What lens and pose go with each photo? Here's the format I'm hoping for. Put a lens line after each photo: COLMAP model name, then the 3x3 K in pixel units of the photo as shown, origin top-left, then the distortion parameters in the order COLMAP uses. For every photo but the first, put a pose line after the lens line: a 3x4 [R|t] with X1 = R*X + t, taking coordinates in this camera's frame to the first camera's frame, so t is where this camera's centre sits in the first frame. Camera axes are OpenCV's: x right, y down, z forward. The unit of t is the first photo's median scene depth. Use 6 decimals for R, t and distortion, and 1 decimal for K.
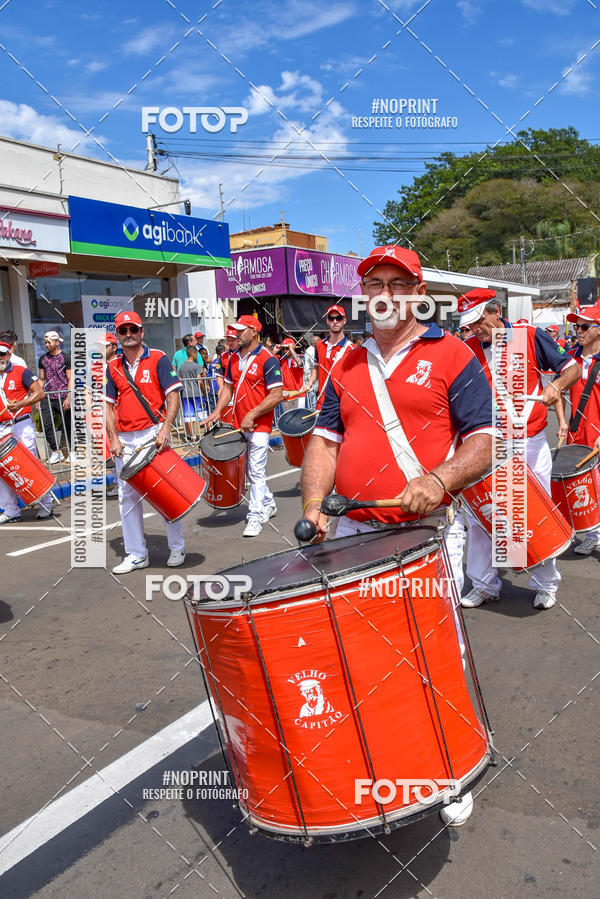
lens RADIAL K [[864.0, 0, 308.3], [0, 864.0, 453.9], [0, 0, 1]] dist [-0.071515, 0.178150]
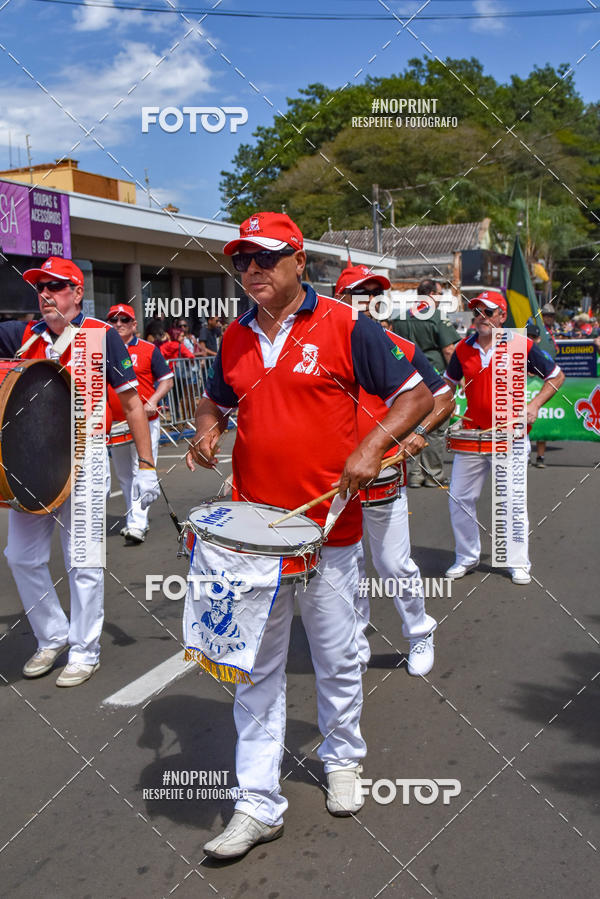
lens RADIAL K [[1055.4, 0, 298.4], [0, 1055.4, 450.2], [0, 0, 1]] dist [0.000602, 0.188339]
pose [[0.992531, 0.014077, 0.121175, 0.057716], [-0.012519, 0.999829, -0.013613, -0.016995], [-0.121346, 0.011994, 0.992538, 0.108172]]
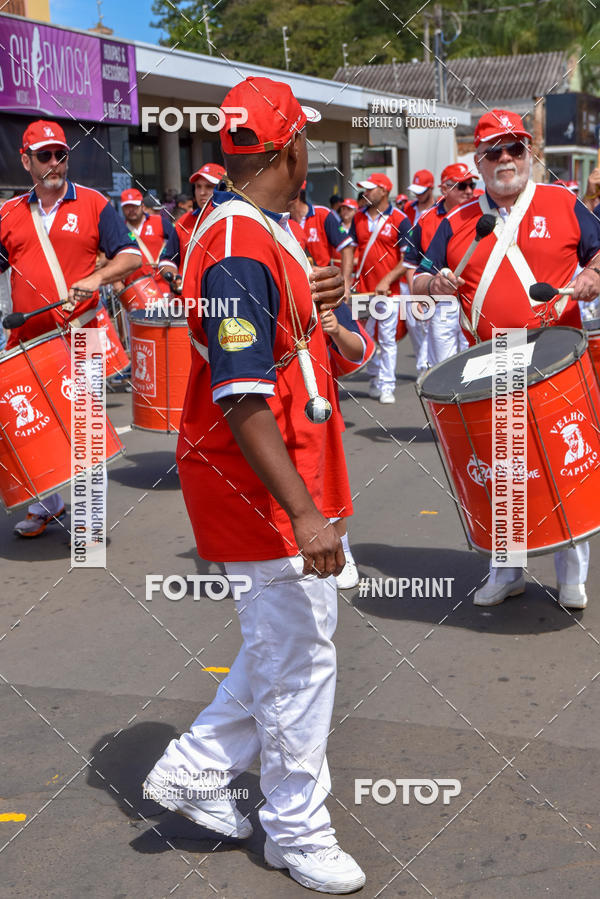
lens RADIAL K [[1689.5, 0, 303.3], [0, 1689.5, 449.7], [0, 0, 1]] dist [0.206537, 0.124209]
pose [[0.987088, -0.001276, 0.160171, 0.007361], [-0.000407, 0.999945, 0.010474, -0.003025], [-0.160176, -0.010404, 0.987034, 0.016023]]
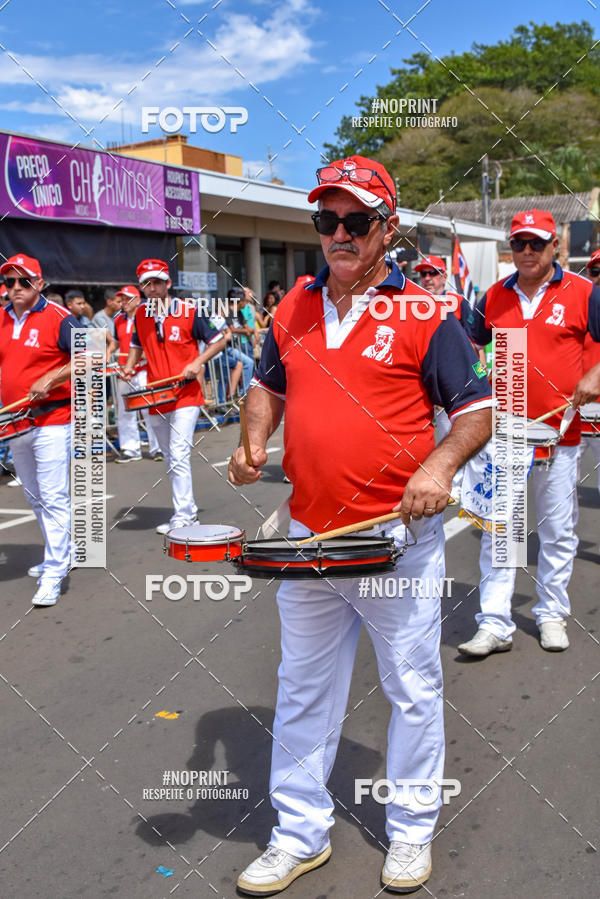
lens RADIAL K [[1055.4, 0, 298.4], [0, 1055.4, 450.2], [0, 0, 1]] dist [0.000602, 0.188339]
pose [[0.999215, 0.023219, 0.032112, 0.050652], [-0.023661, 0.999629, 0.013455, -0.014872], [-0.031788, -0.014205, 0.999394, 0.096472]]
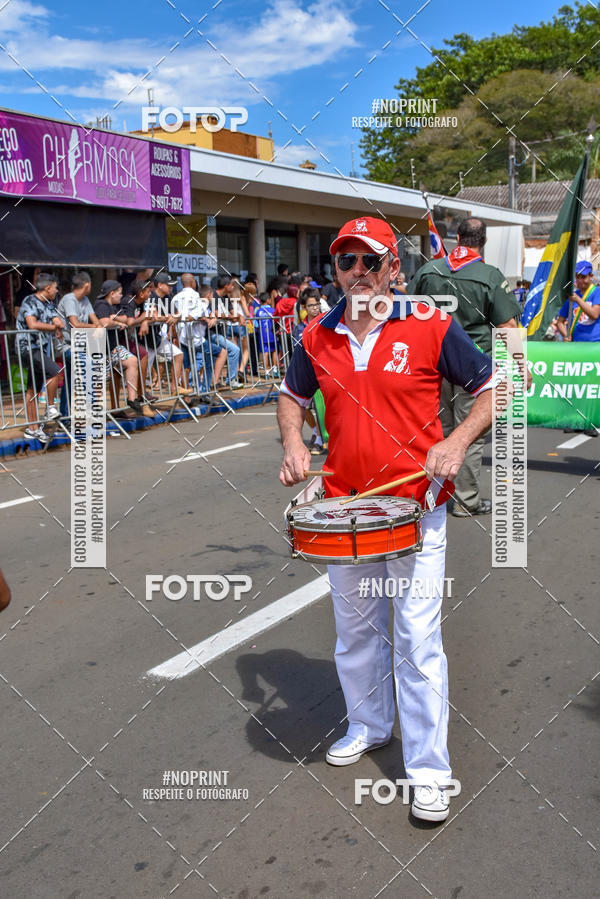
lens RADIAL K [[1038.1, 0, 299.8], [0, 1038.1, 453.3], [0, 0, 1]] dist [-0.001253, 0.166788]
pose [[0.999260, 0.038045, -0.005660, 0.064032], [-0.037824, 0.998671, 0.035021, -0.017886], [0.006984, -0.034781, 0.999371, 0.114530]]
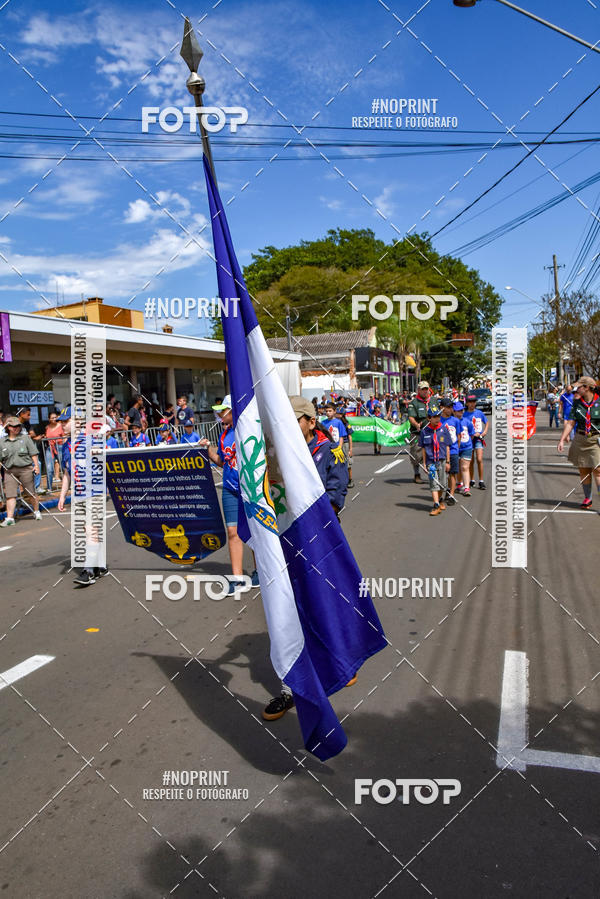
lens RADIAL K [[677.1, 0, 300.4], [0, 677.1, 448.6], [0, 0, 1]] dist [-0.133810, 0.095133]
pose [[0.988134, -0.015176, 0.152844, 0.094340], [0.024492, 0.997942, -0.059253, -0.024249], [-0.151630, 0.062294, 0.986472, 0.152417]]
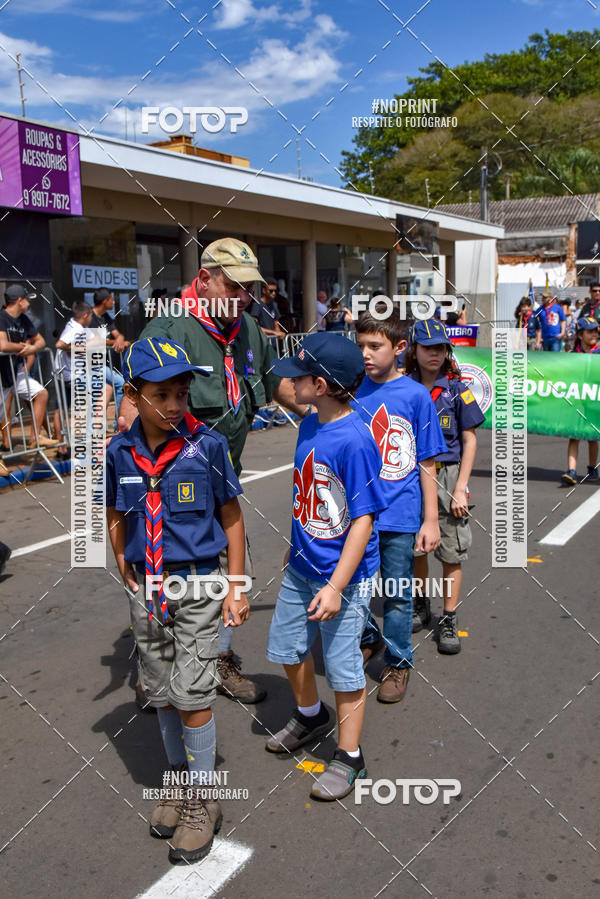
lens RADIAL K [[959.6, 0, 297.2], [0, 959.6, 472.2], [0, 0, 1]] dist [-0.006684, -0.005363]
pose [[0.999494, 0.031702, -0.002415, 0.079520], [-0.031554, 0.998401, 0.046895, -0.026355], [0.003898, -0.046795, 0.998897, 0.183230]]
